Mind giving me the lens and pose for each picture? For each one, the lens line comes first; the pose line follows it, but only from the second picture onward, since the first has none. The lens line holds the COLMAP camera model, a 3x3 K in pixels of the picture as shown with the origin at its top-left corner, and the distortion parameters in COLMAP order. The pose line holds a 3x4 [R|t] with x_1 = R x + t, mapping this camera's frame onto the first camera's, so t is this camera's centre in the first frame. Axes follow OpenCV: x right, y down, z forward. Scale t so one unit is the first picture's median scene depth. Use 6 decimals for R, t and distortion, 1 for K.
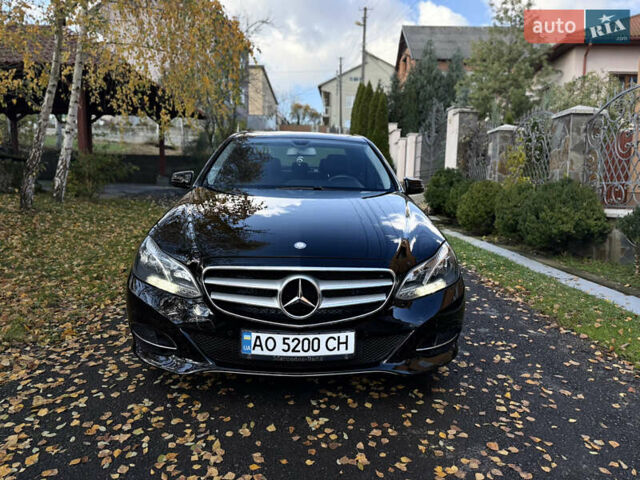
lens RADIAL K [[453.9, 0, 323.8], [0, 453.9, 237.2], [0, 0, 1]] dist [0.009681, -0.013601]
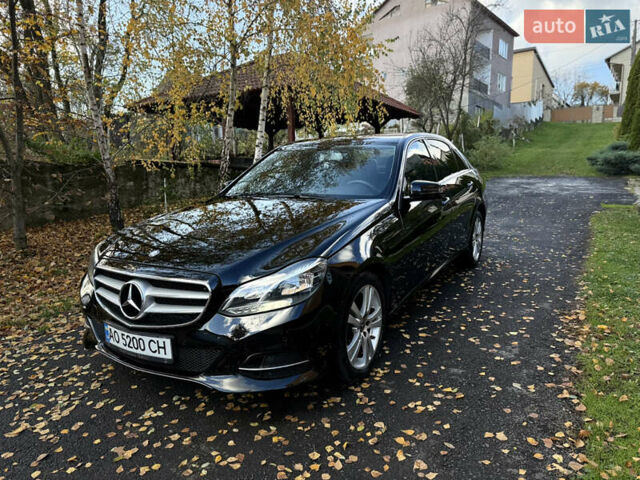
lens RADIAL K [[453.9, 0, 323.6], [0, 453.9, 234.8], [0, 0, 1]] dist [0.009681, -0.013601]
pose [[0.832695, 0.034931, -0.552629, 0.933167], [-0.032070, 0.999375, 0.014846, -0.059183], [0.552803, 0.005360, 0.833295, 0.316613]]
